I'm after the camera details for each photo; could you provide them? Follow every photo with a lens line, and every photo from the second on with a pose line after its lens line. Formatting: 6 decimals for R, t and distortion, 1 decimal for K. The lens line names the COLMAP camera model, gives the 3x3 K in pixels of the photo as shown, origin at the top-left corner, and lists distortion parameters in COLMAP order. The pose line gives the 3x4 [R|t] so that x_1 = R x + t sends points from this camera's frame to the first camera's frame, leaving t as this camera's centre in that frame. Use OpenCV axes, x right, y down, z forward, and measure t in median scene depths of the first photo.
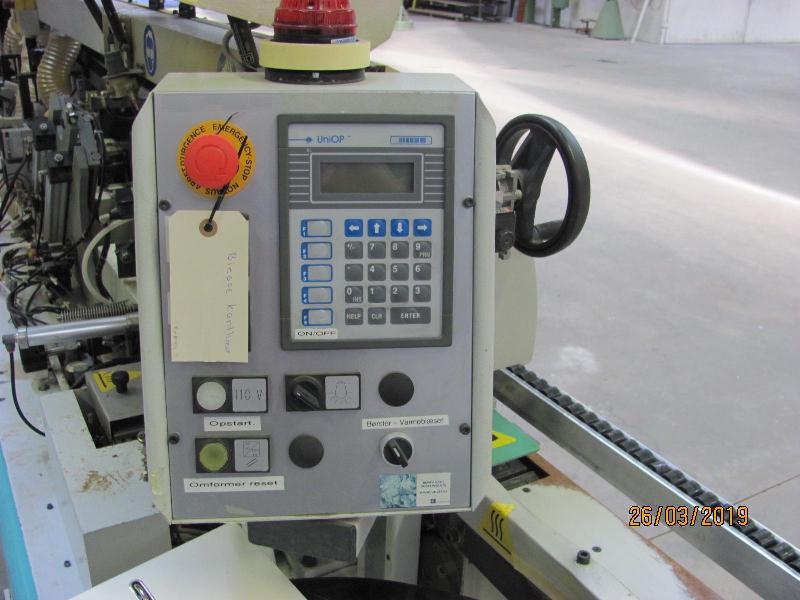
lens RADIAL K [[843.7, 0, 400.9], [0, 843.7, 375.7], [0, 0, 1]] dist [-0.126250, 0.043924]
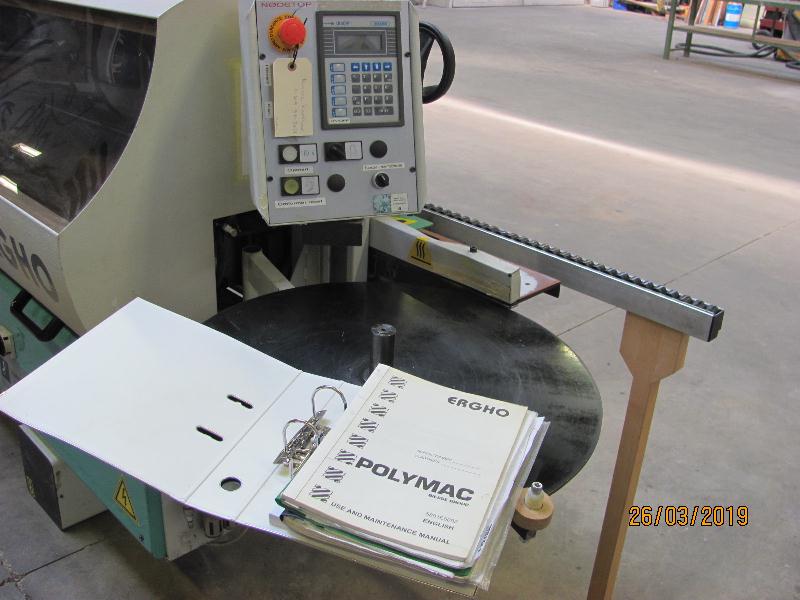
lens RADIAL K [[843.7, 0, 400.9], [0, 843.7, 375.7], [0, 0, 1]] dist [-0.126250, 0.043924]
pose [[0.971734, -0.099136, 0.214256, -0.446540], [0.092631, 0.994888, 0.040217, 0.491413], [-0.217148, -0.019233, 0.975949, -0.991075]]
